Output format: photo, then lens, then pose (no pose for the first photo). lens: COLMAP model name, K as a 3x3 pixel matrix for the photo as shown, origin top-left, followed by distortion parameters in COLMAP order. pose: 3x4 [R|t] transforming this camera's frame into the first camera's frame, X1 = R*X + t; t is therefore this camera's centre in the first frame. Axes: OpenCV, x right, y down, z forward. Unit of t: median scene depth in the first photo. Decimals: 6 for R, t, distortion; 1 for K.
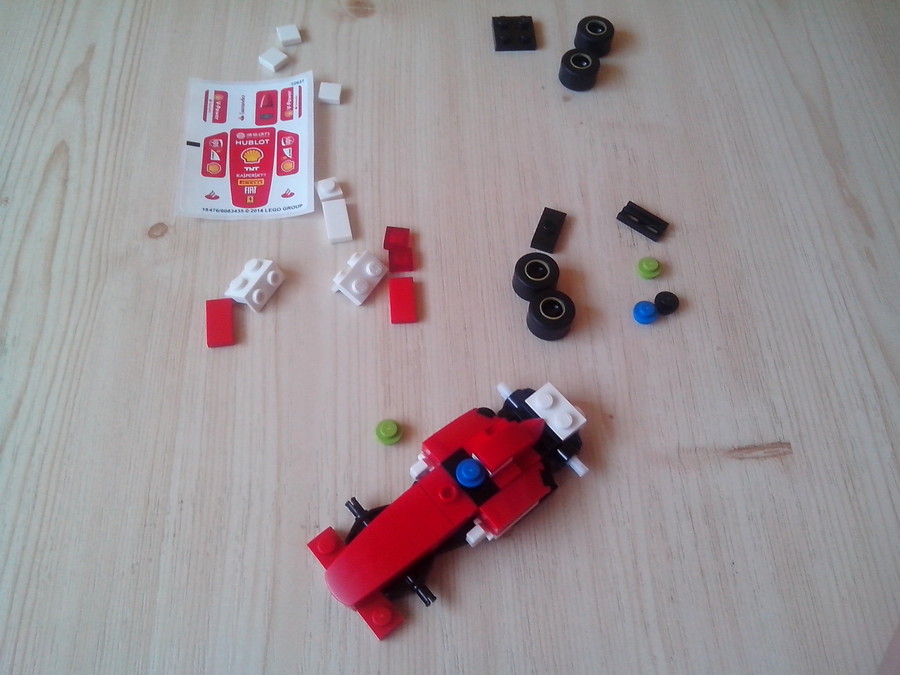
lens RADIAL K [[823.9, 0, 451.7], [0, 823.9, 358.3], [0, 0, 1]] dist [0.063156, -0.155976]
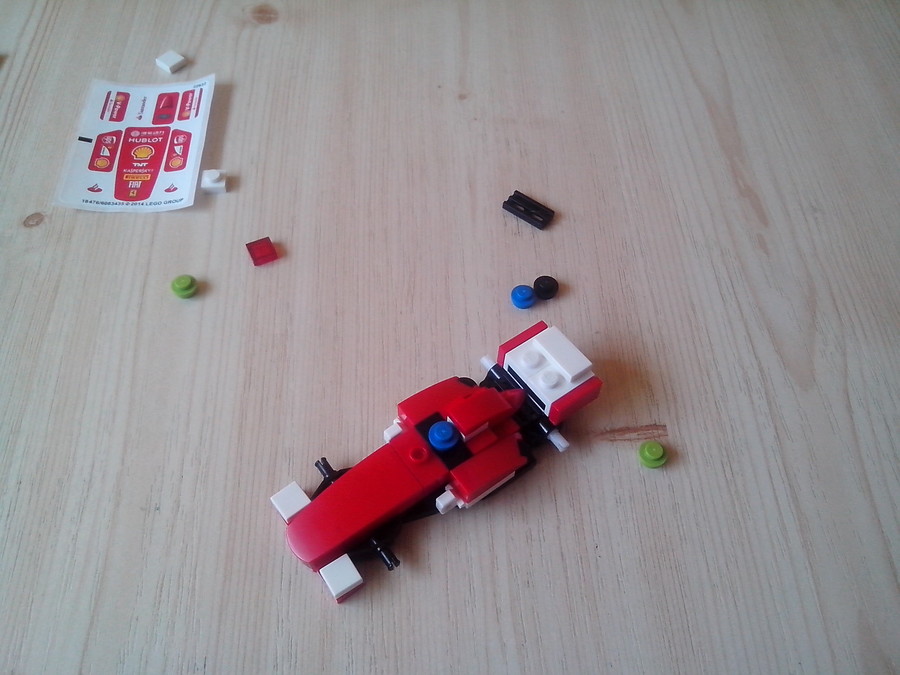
lens RADIAL K [[823.9, 0, 451.7], [0, 823.9, 358.3], [0, 0, 1]] dist [0.063156, -0.155976]
pose [[0.999857, -0.004297, -0.016357, 0.167922], [0.002982, 0.996825, -0.079568, 0.094955], [0.016647, 0.079508, 0.996695, 0.037796]]
